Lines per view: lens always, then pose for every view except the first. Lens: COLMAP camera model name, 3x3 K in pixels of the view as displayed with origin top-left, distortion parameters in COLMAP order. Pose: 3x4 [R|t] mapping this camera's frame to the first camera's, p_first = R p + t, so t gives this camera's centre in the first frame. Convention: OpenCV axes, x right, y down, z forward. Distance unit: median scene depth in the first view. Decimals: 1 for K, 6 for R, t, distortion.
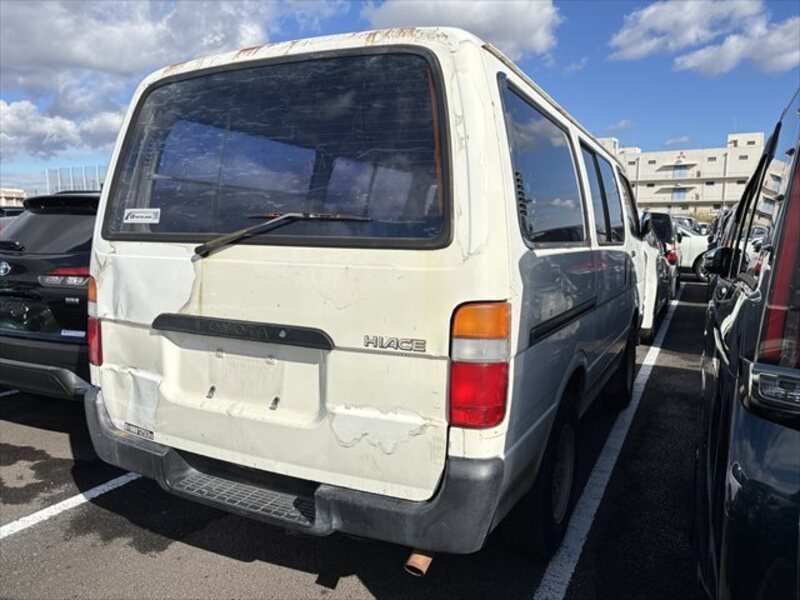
lens RADIAL K [[593.4, 0, 394.0], [0, 593.4, 300.6], [0, 0, 1]] dist [0.110721, -0.136310]
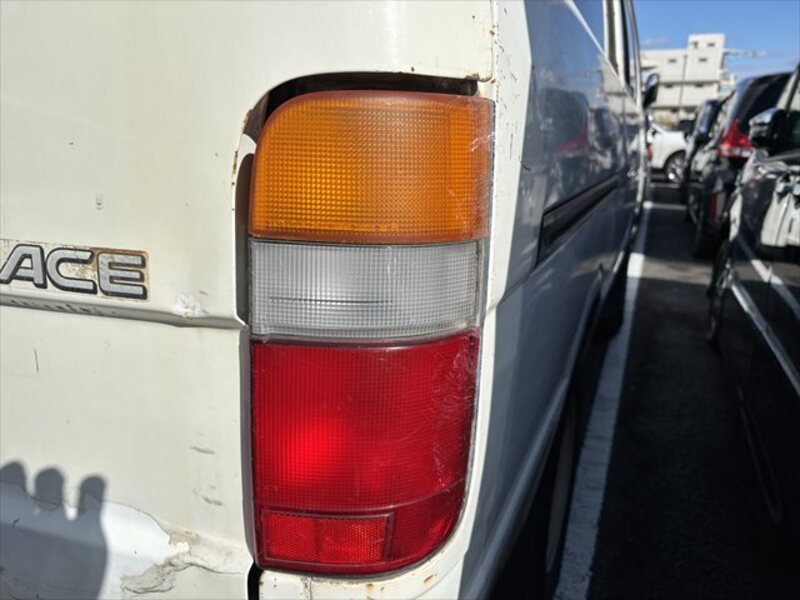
lens RADIAL K [[615.9, 0, 400.0], [0, 615.9, 300.0], [0, 0, 1]] dist [-0.009231, -0.006329]
pose [[0.996584, -0.012426, 0.081648, 0.134601], [0.000057, 0.988718, 0.149786, 0.048073], [-0.082588, -0.149270, 0.985341, 0.731664]]
